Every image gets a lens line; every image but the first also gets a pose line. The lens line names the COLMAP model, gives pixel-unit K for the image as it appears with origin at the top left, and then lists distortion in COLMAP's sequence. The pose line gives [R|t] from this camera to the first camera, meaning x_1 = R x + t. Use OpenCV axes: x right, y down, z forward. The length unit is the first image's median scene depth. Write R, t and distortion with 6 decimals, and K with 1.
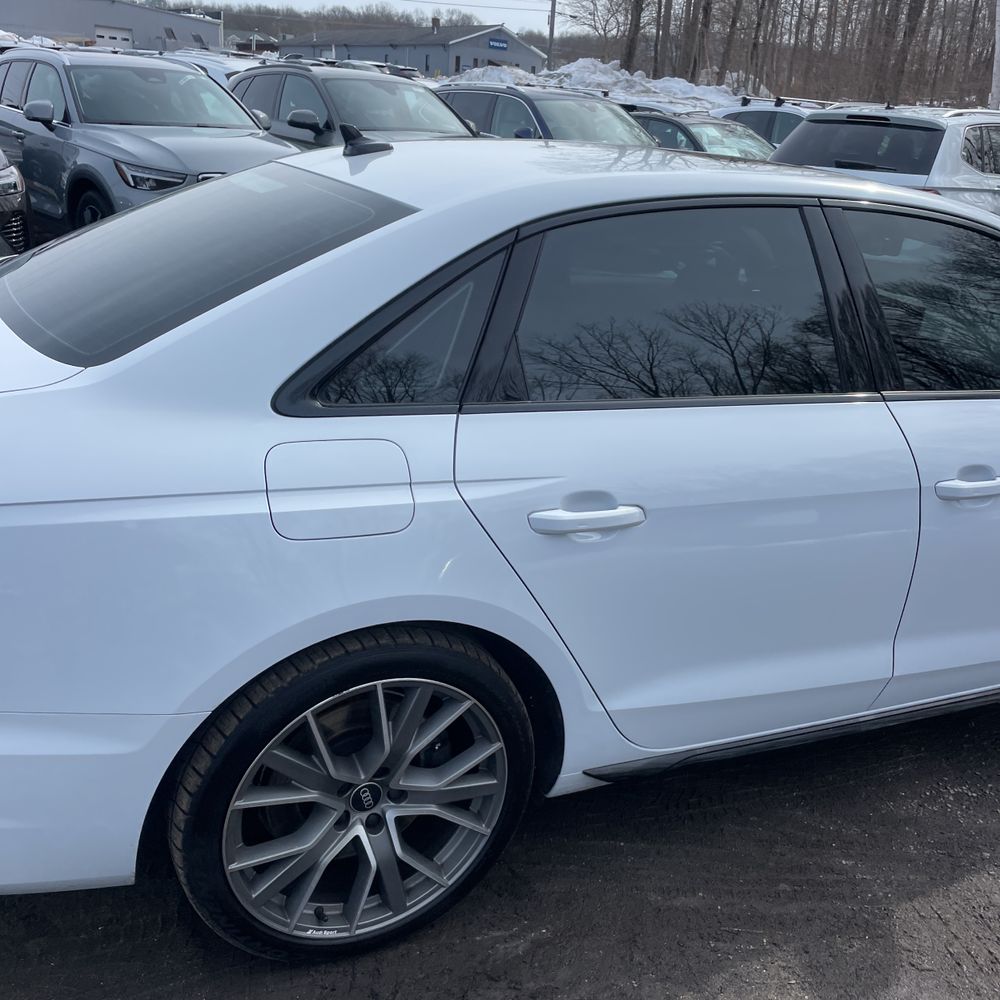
lens RADIAL K [[1006.7, 0, 500.0], [0, 1006.7, 500.0], [0, 0, 1]] dist [0.071219, -0.092258]
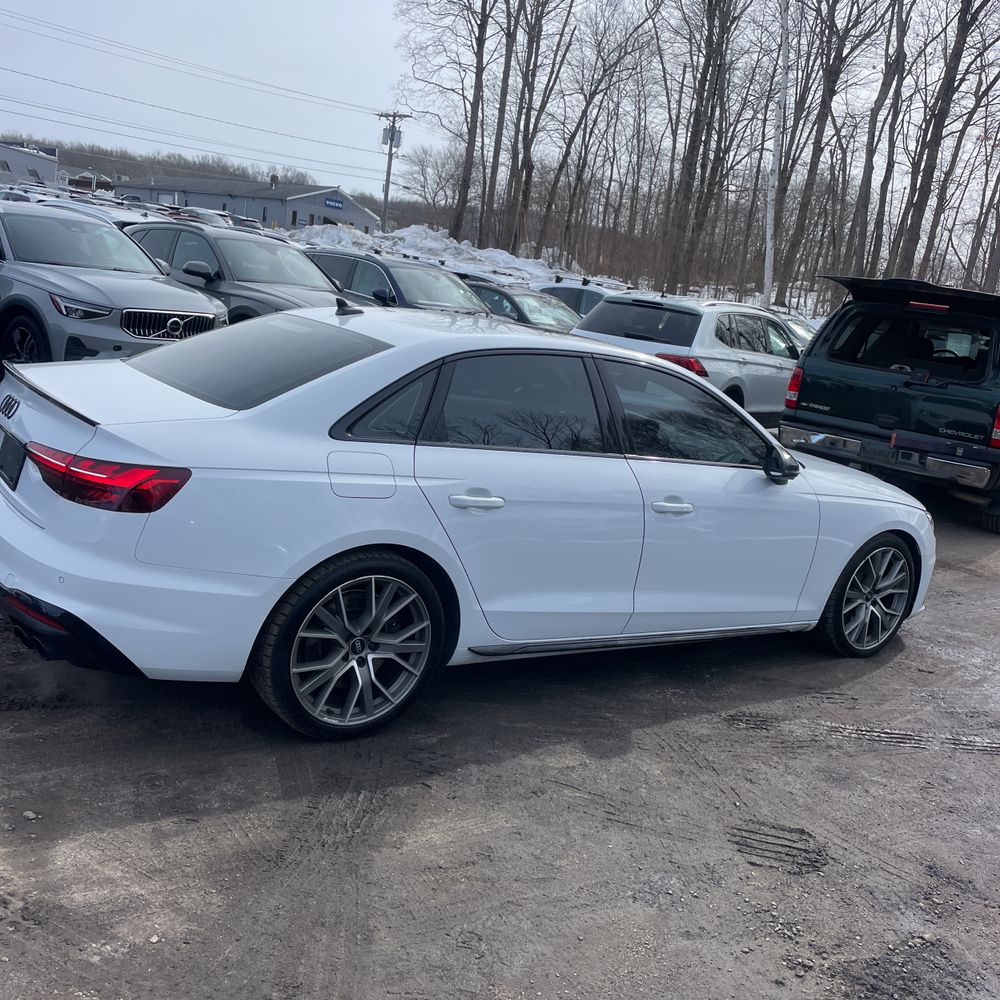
lens RADIAL K [[1001.8, 0, 494.9], [0, 1001.8, 489.9], [0, 0, 1]] dist [0.087571, -0.116196]
pose [[0.984961, 0.036512, 0.168877, -0.155944], [-0.010905, 0.988604, -0.150141, 0.213692], [-0.172434, 0.146042, 0.974135, -0.682080]]
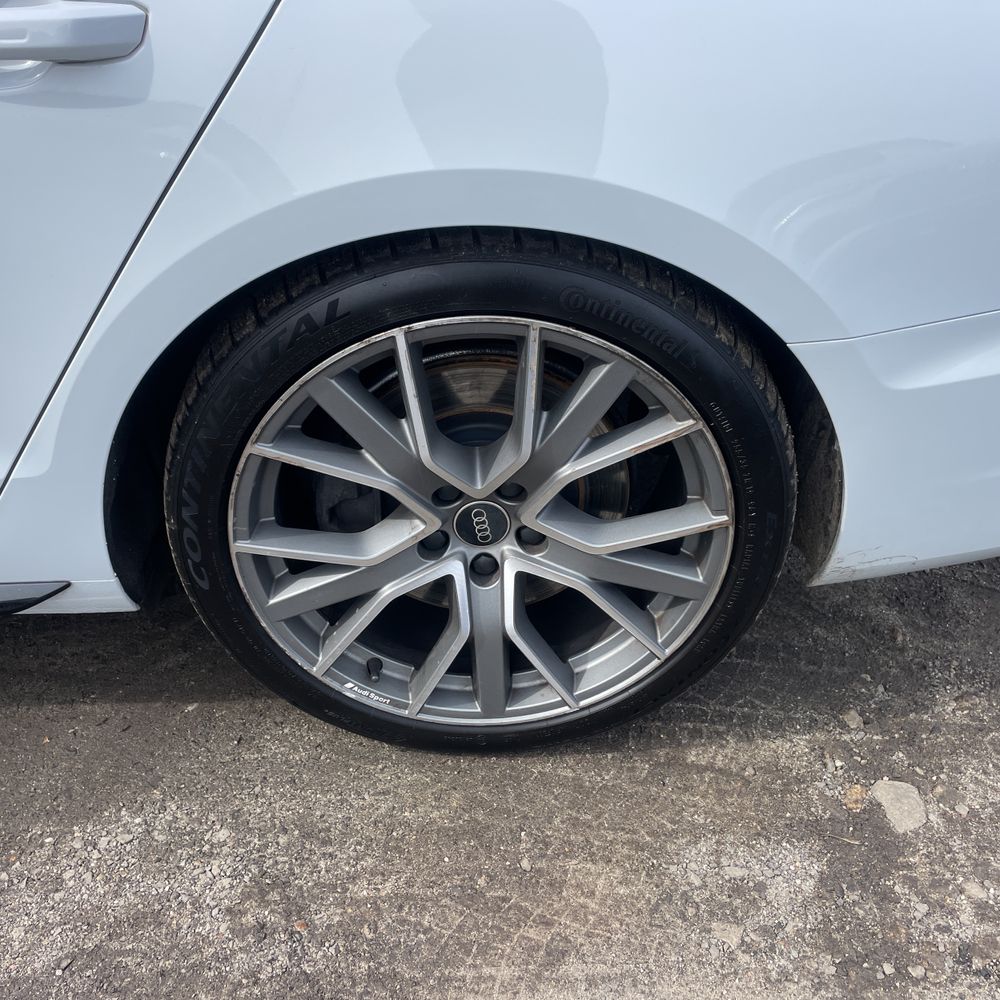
lens RADIAL K [[1001.8, 0, 494.9], [0, 1001.8, 489.9], [0, 0, 1]] dist [0.087571, -0.116196]
pose [[0.899299, 0.321025, -0.296991, 0.034604], [-0.264278, 0.939990, 0.215815, 0.108241], [0.348451, -0.115594, 0.930172, 0.339785]]
